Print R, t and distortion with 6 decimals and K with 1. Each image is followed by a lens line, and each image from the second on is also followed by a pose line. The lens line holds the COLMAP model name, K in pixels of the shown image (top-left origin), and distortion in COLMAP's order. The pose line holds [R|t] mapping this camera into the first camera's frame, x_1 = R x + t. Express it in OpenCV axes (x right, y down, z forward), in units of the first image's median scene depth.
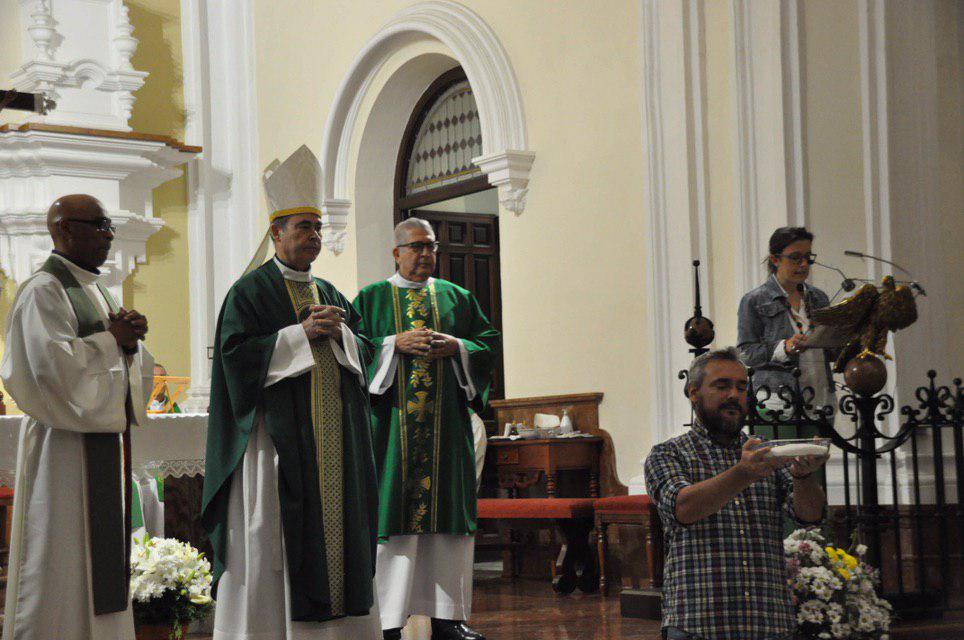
lens RADIAL K [[1883.6, 0, 476.2], [0, 1883.6, 333.8], [0, 0, 1]] dist [0.304809, 0.462581]
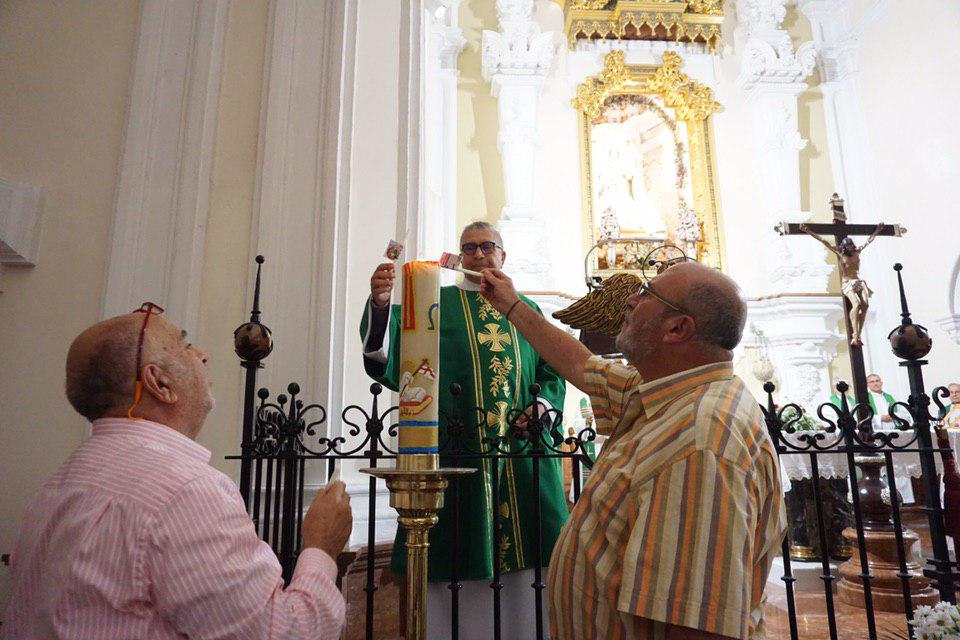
lens RADIAL K [[639.3, 0, 484.2], [0, 639.3, 319.1], [0, 0, 1]] dist [-0.046040, 0.029680]
pose [[0.847609, -0.088940, -0.523114, -0.149115], [0.019493, 0.990406, -0.136805, 0.010291], [0.530263, 0.105760, 0.841211, 0.232452]]
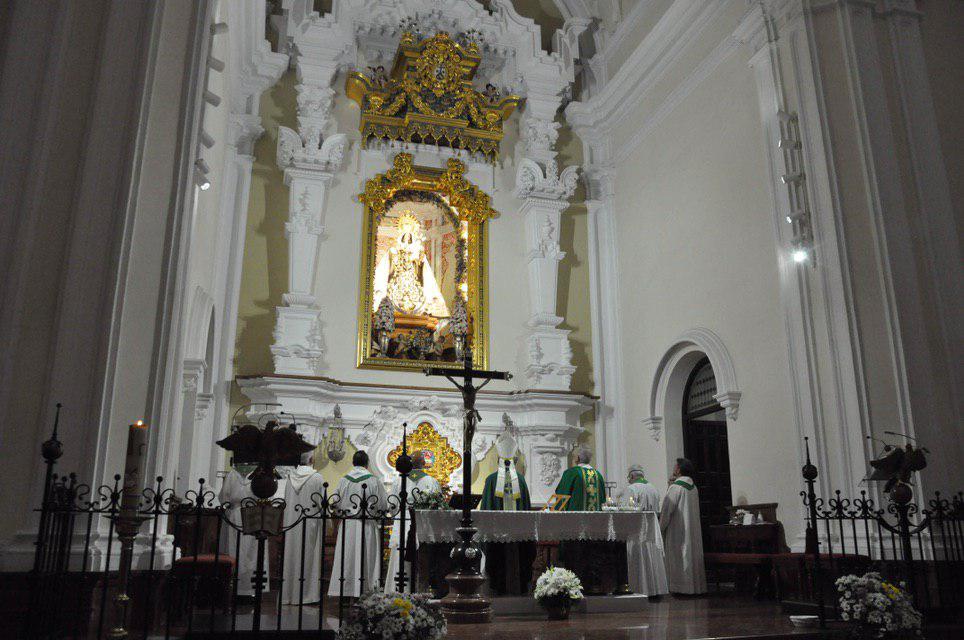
lens RADIAL K [[773.0, 0, 478.6], [0, 773.0, 333.5], [0, 0, 1]] dist [-0.158399, 0.161187]
pose [[0.943554, -0.055223, -0.326583, 0.031390], [-0.006617, 0.982664, -0.185278, 0.002625], [0.331153, 0.176981, 0.926831, 0.062186]]
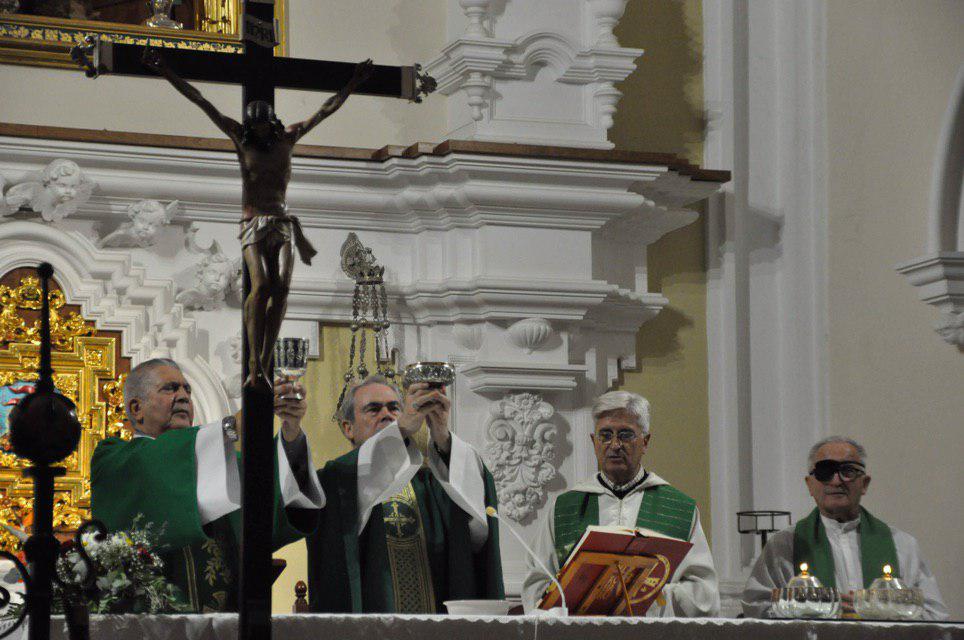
lens RADIAL K [[3115.9, 0, 479.2], [0, 3115.9, 345.1], [0, 0, 1]] dist [0.737760, 0.490713]
pose [[0.970851, -0.008177, -0.239544, 0.013728], [-0.004083, 0.998709, -0.050642, 0.005384], [0.239649, 0.050144, 0.969564, 0.046425]]
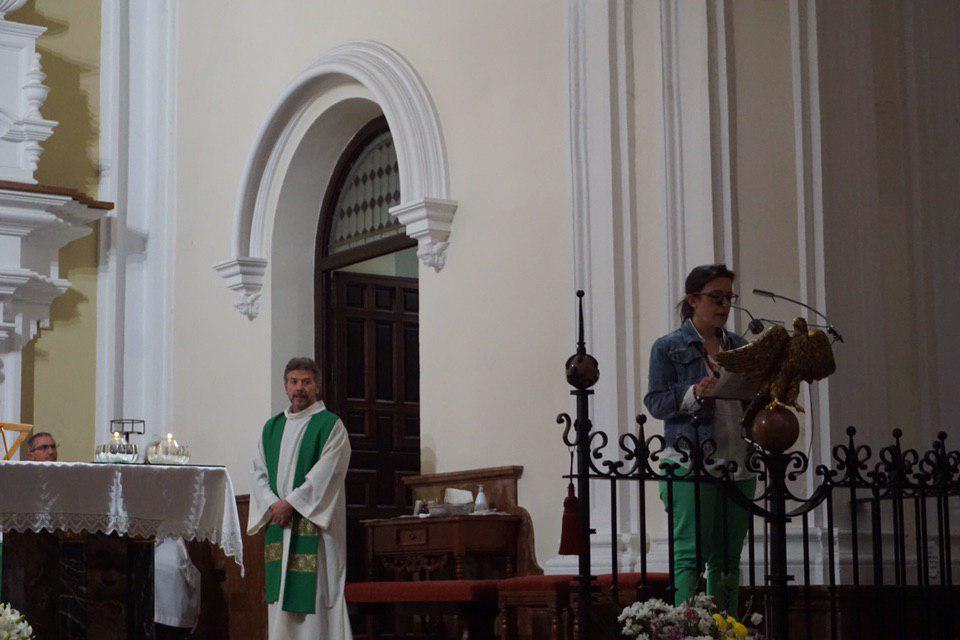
lens RADIAL K [[2017.1, 0, 480.0], [0, 2017.1, 320.0], [0, 0, 1]] dist [-0.007974, -0.011864]
pose [[0.999816, 0.018125, -0.006323, 0.043864], [-0.018514, 0.997513, -0.068011, 0.023228], [0.005075, 0.068115, 0.997665, 0.034788]]
